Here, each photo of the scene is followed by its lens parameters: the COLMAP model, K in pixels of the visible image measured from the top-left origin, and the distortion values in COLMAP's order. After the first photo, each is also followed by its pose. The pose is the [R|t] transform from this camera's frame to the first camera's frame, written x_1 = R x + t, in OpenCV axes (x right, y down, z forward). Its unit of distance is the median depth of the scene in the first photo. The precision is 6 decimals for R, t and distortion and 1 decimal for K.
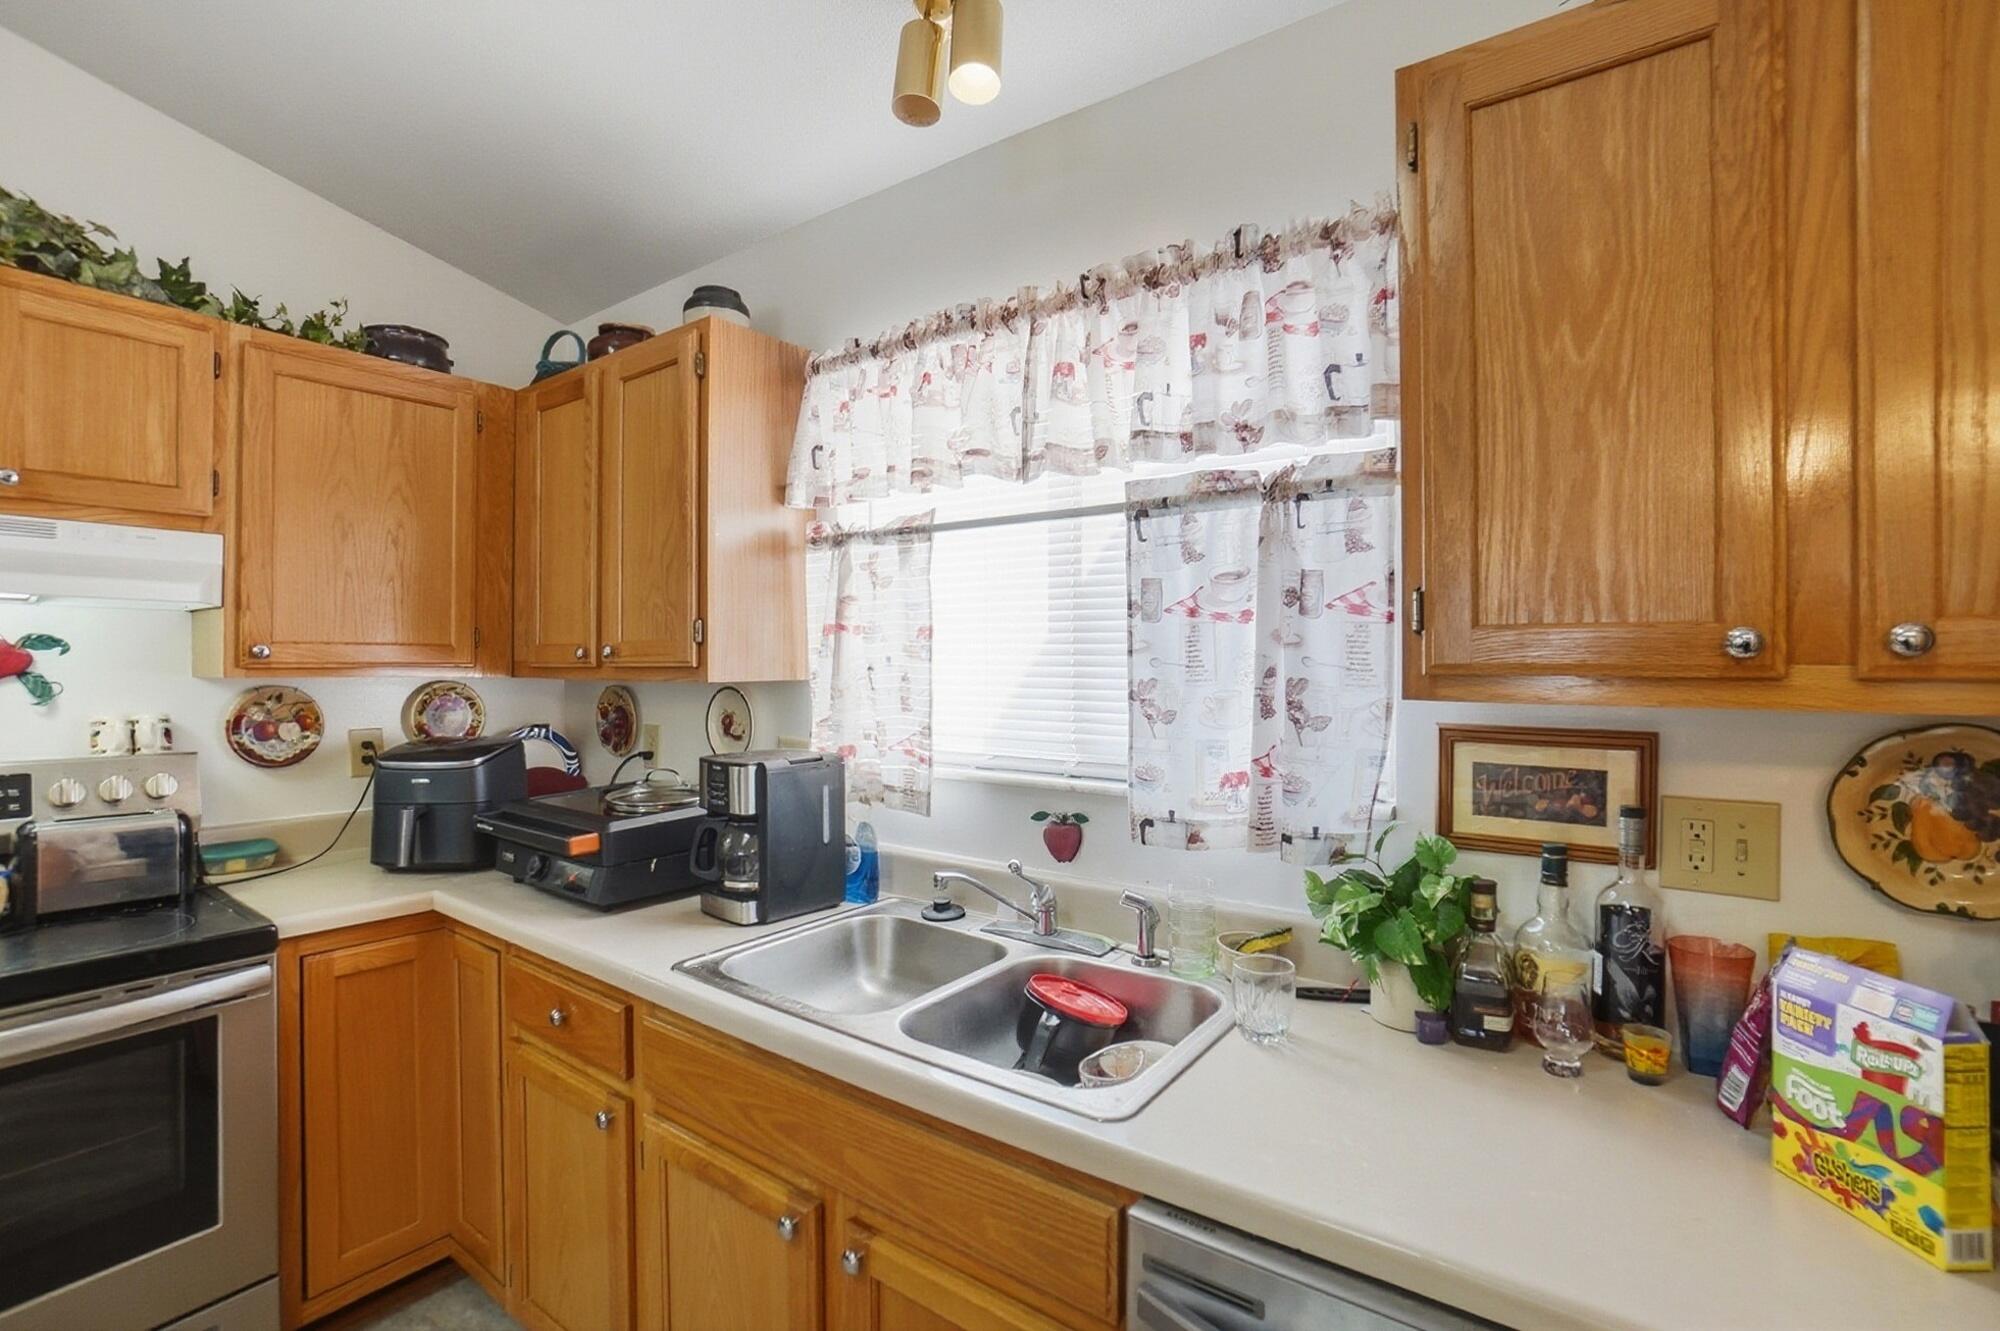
lens RADIAL K [[888.9, 0, 1000.0], [0, 888.9, 665.5], [0, 0, 1]] dist [-0.055546, 0.018876]
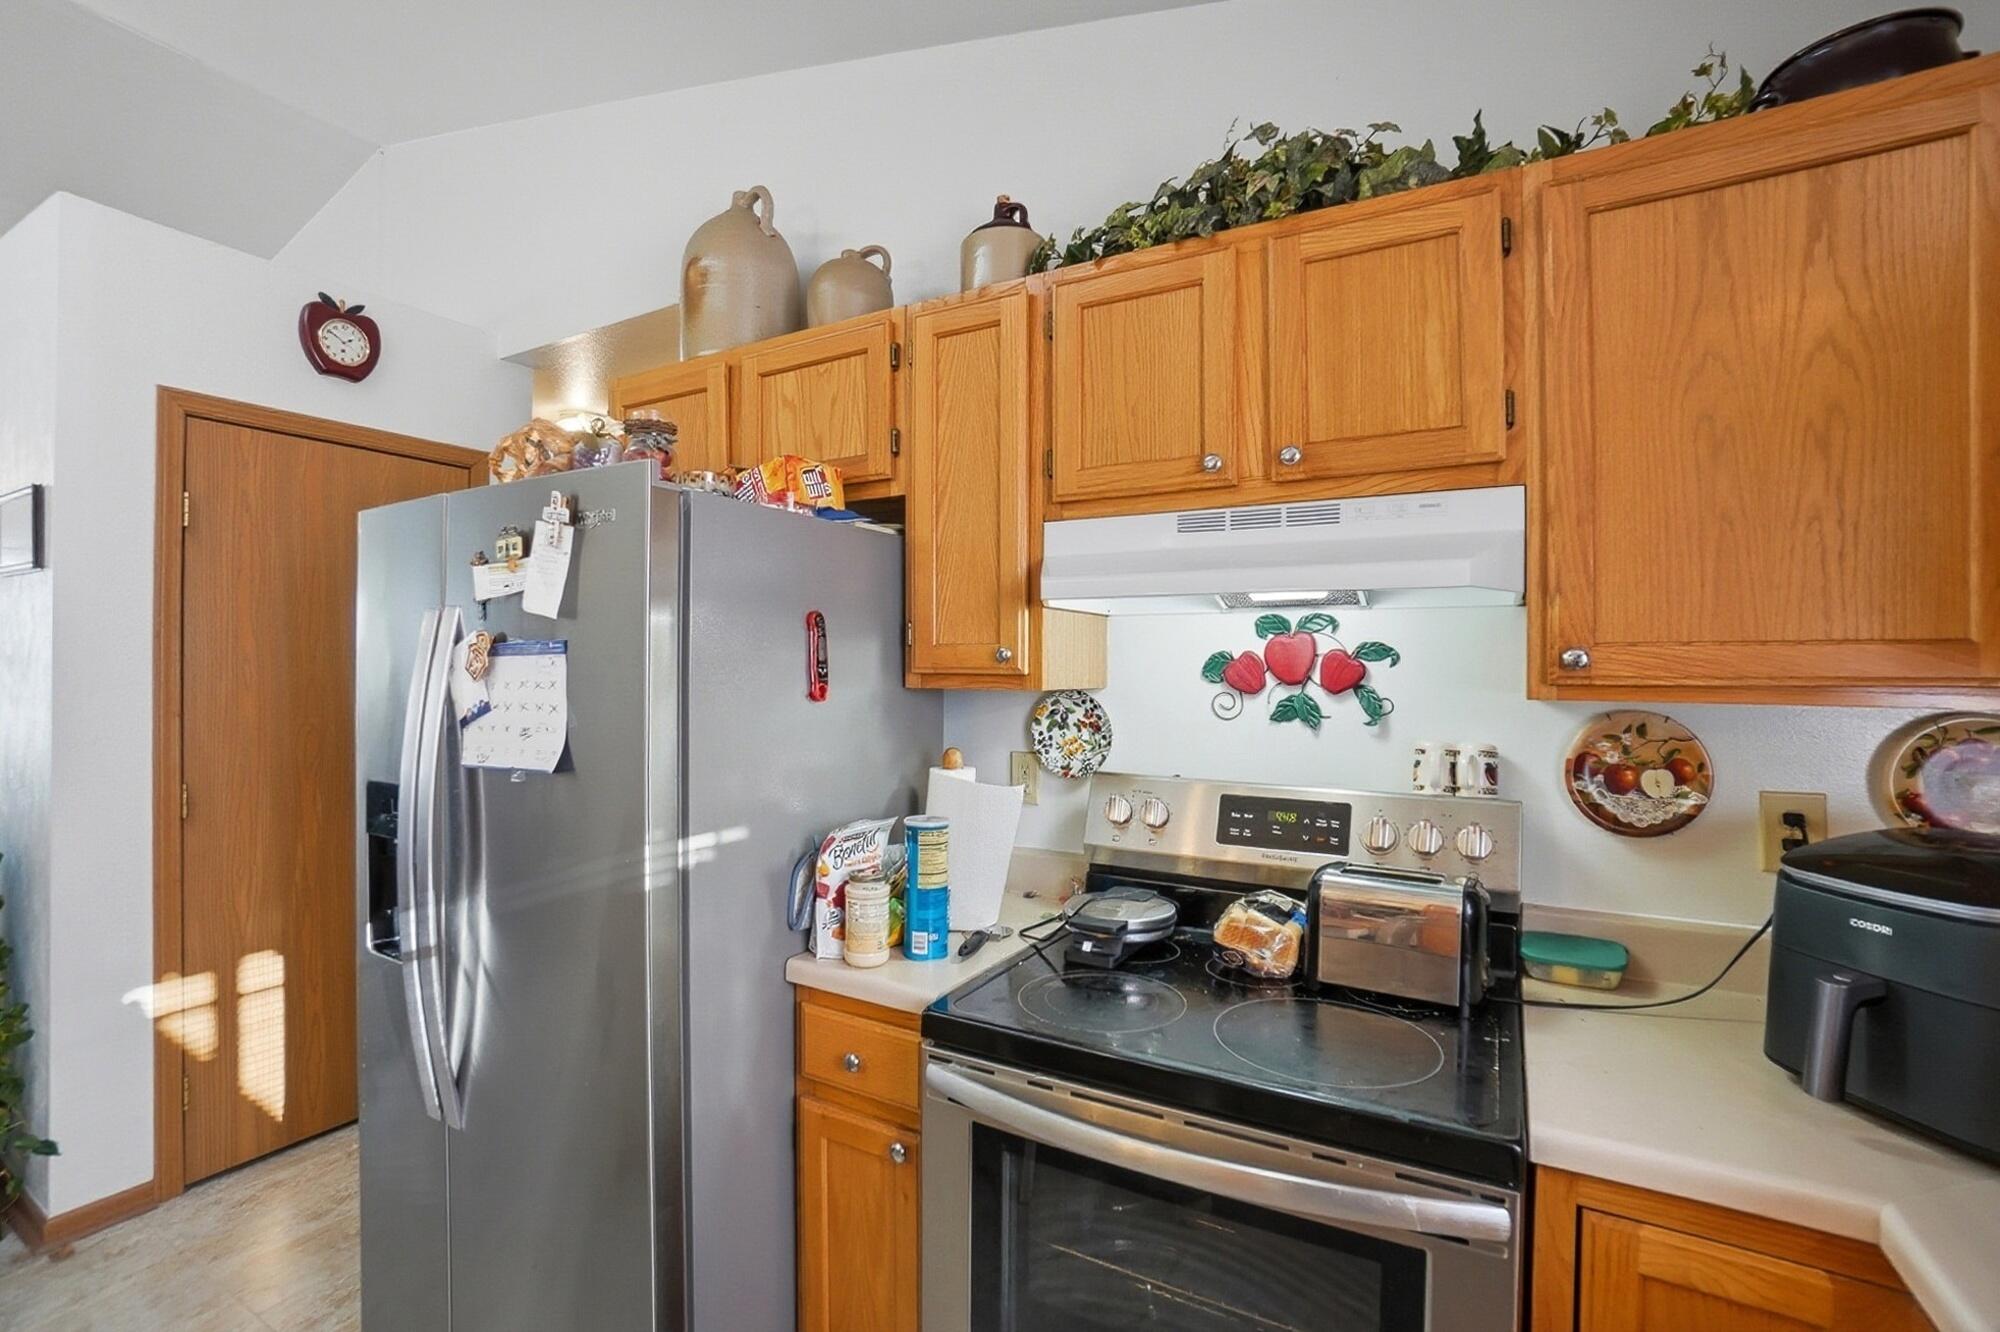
lens RADIAL K [[888.9, 0, 1000.0], [0, 888.9, 666.0], [0, 0, 1]] dist [-0.055546, 0.018876]
pose [[0.107963, -0.005597, -0.994139, -0.294350], [-0.004192, 0.999973, -0.006085, -0.006202], [0.994146, 0.004824, 0.107937, 0.555286]]
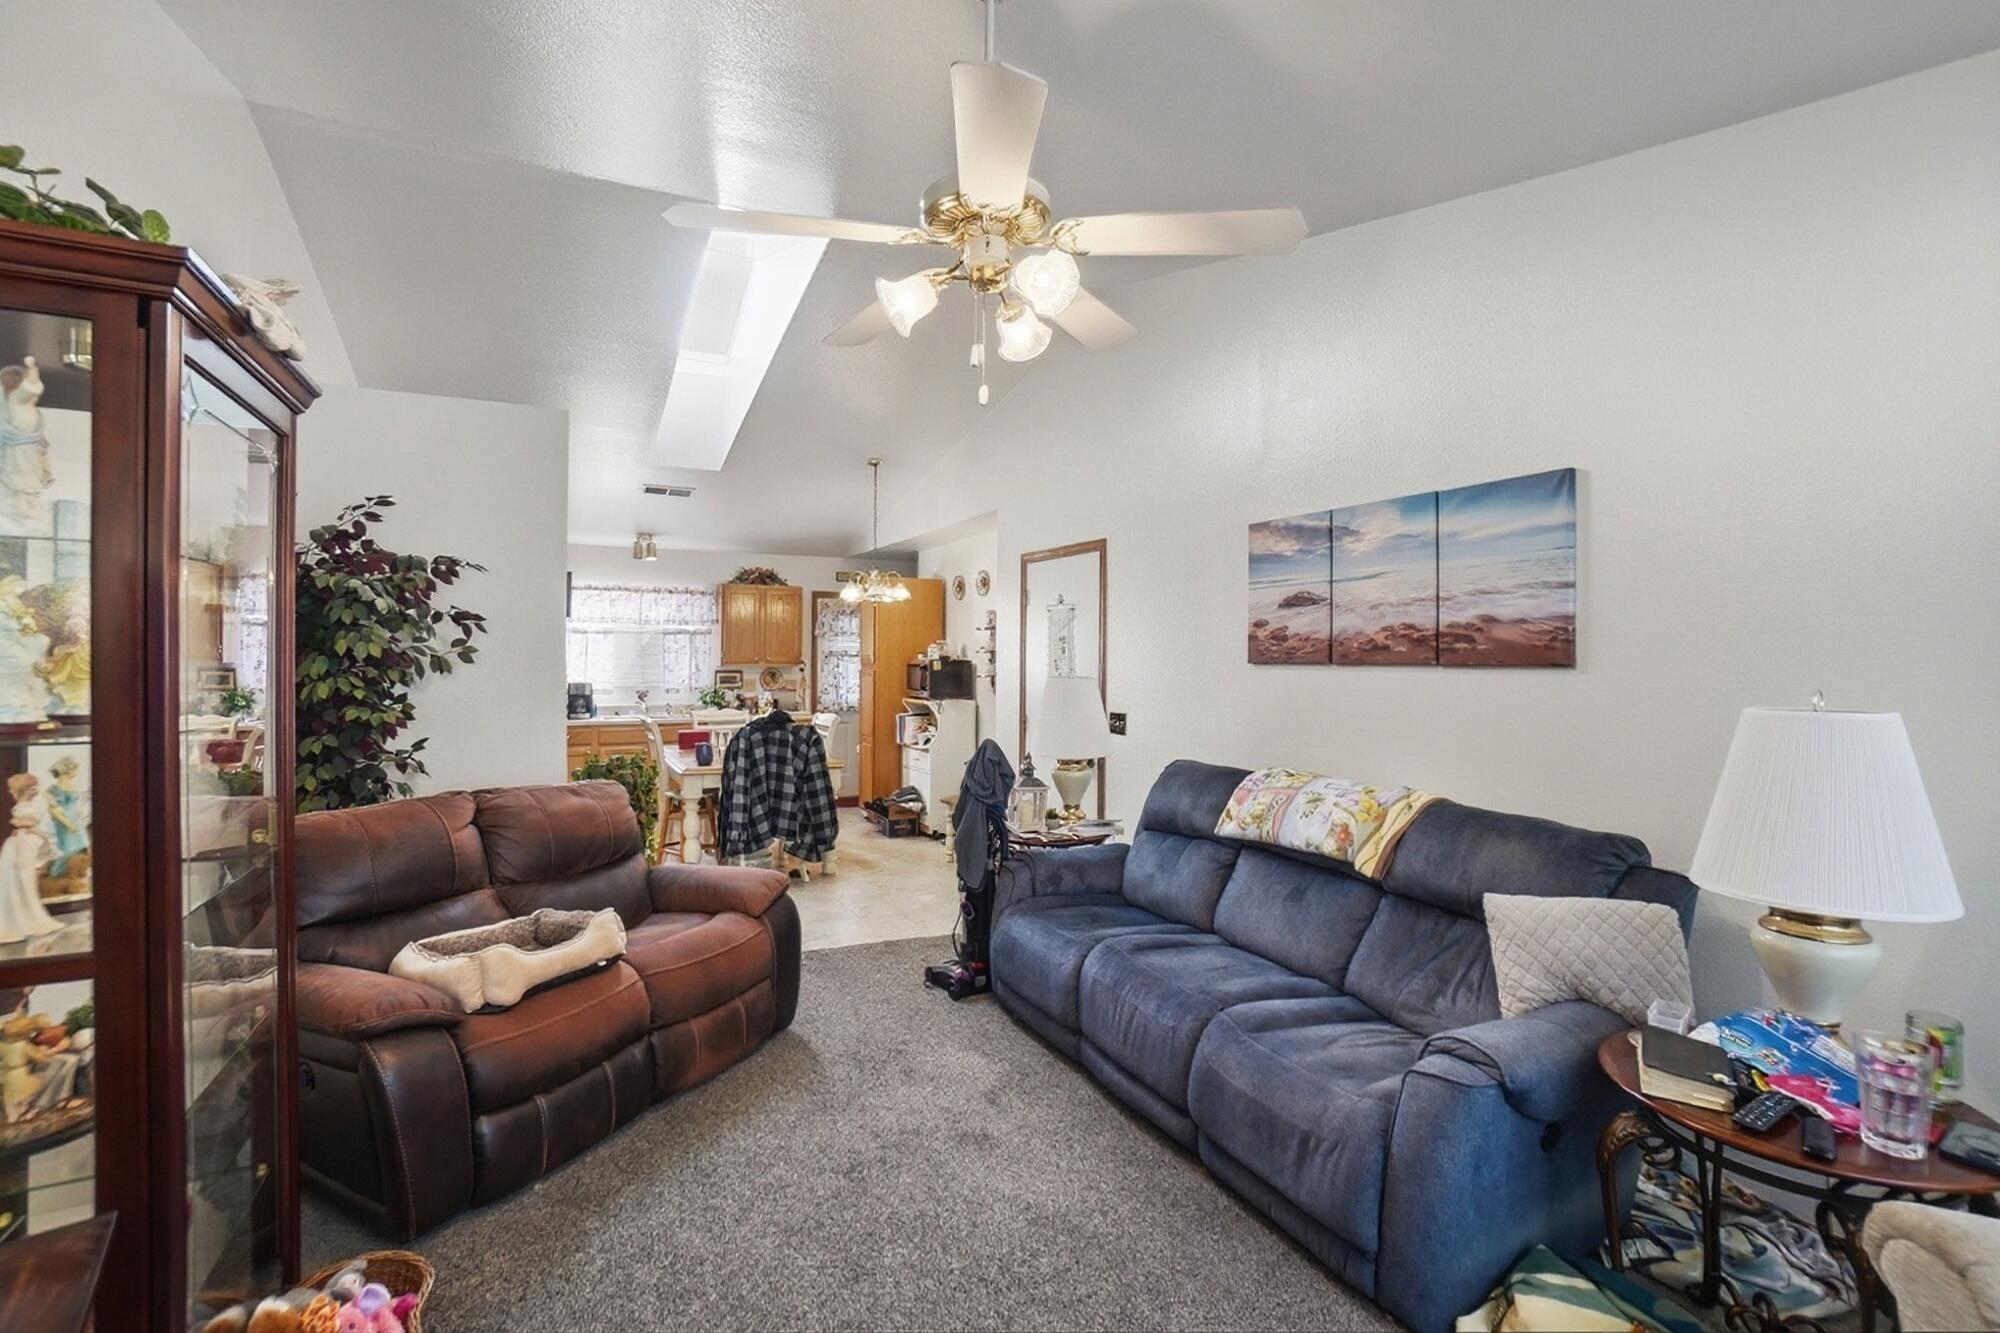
lens RADIAL K [[888.9, 0, 1000.0], [0, 888.9, 666.5], [0, 0, 1]] dist [-0.055546, 0.018876]
pose [[0.472443, -0.013858, 0.881252, -3.209609], [-0.004062, 0.999832, 0.017900, -0.064940], [-0.881352, -0.012037, 0.472307, -2.973049]]
